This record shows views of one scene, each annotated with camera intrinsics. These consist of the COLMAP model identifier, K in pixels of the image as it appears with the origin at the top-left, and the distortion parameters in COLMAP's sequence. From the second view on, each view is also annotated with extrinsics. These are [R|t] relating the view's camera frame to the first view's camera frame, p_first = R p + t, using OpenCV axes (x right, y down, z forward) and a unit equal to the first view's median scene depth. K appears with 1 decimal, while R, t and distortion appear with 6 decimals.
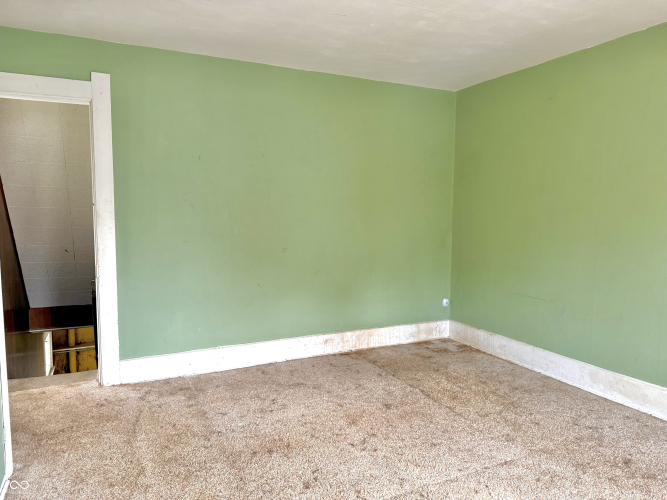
lens RADIAL K [[467.2, 0, 338.3], [0, 467.2, 247.4], [0, 0, 1]] dist [0.078455, -0.099689]
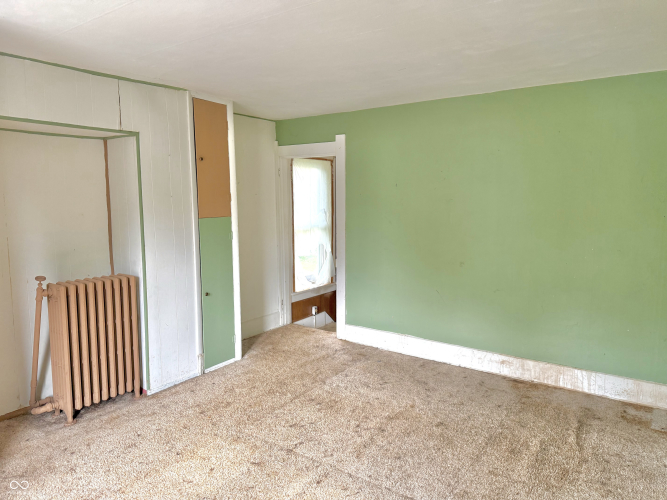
lens RADIAL K [[467.2, 0, 338.4], [0, 467.2, 244.0], [0, 0, 1]] dist [0.078455, -0.099689]
pose [[0.495137, 0.086908, -0.864457, 0.763838], [-0.070007, 0.995740, 0.060008, -0.097420], [0.865990, 0.030806, 0.499112, 0.233263]]
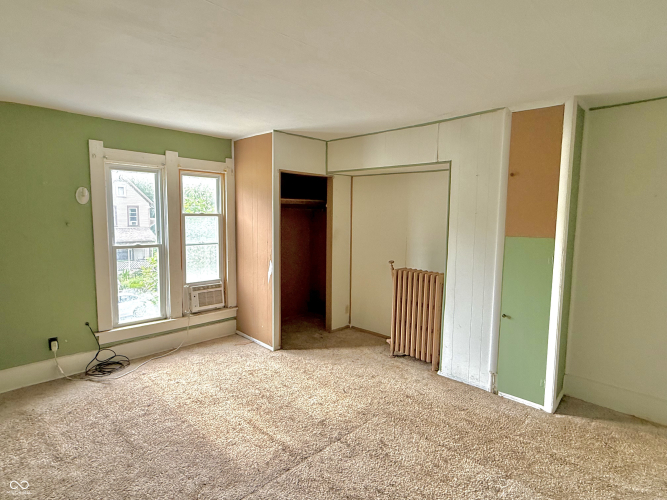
lens RADIAL K [[367.7, 0, 332.1], [0, 367.7, 248.9], [0, 0, 1]] dist [-0.002177, -0.001639]
pose [[-0.940159, 0.014668, -0.340419, 0.282607], [-0.047146, 0.983863, 0.172599, -0.169244], [0.337457, 0.178320, -0.924297, 1.182810]]
